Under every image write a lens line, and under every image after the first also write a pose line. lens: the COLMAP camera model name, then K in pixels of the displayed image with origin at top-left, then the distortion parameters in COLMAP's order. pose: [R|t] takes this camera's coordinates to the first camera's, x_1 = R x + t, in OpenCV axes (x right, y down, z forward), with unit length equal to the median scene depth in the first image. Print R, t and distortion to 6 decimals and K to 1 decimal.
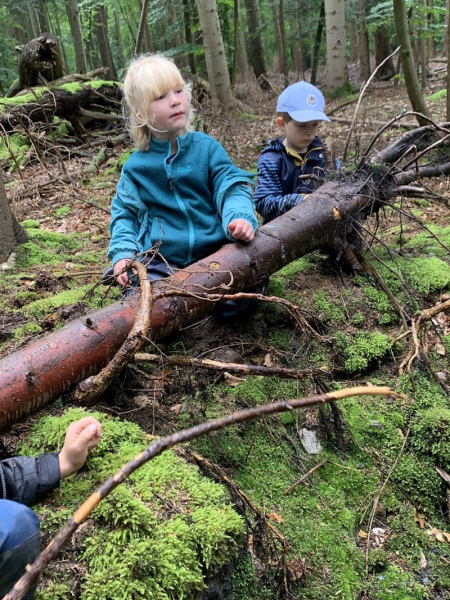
lens RADIAL K [[657.5, 0, 224.5], [0, 657.5, 304.0], [0, 0, 1]] dist [0.129115, -0.277563]
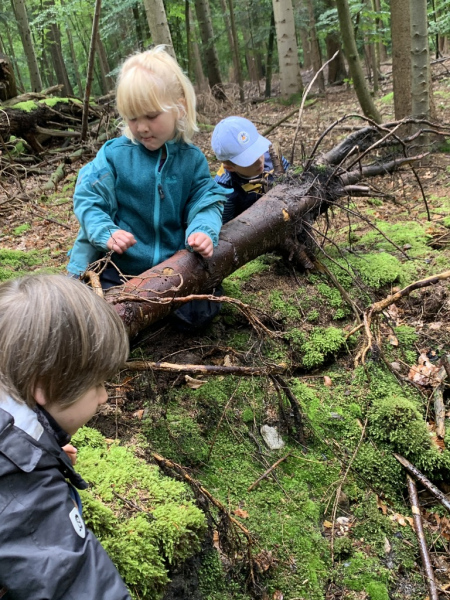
lens RADIAL K [[658.5, 0, 225.0], [0, 658.5, 300.0], [0, 0, 1]] dist [0.162393, -0.396647]
pose [[0.997206, -0.059346, 0.045367, 0.021106], [0.060296, 0.997983, -0.019879, 0.010752], [-0.044096, 0.022559, 0.998773, -0.025102]]
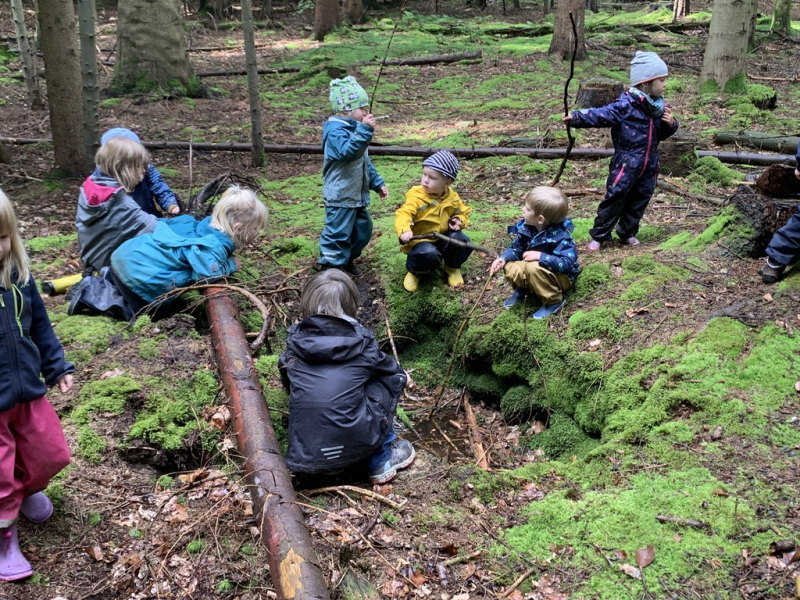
lens RADIAL K [[868.4, 0, 383.8], [0, 868.4, 315.9], [0, 0, 1]] dist [0.198344, -0.568827]
pose [[0.562460, -0.187654, 0.805248, -1.374422], [0.201419, 0.975663, 0.086677, -0.070270], [-0.801916, 0.113440, 0.586569, -0.533327]]
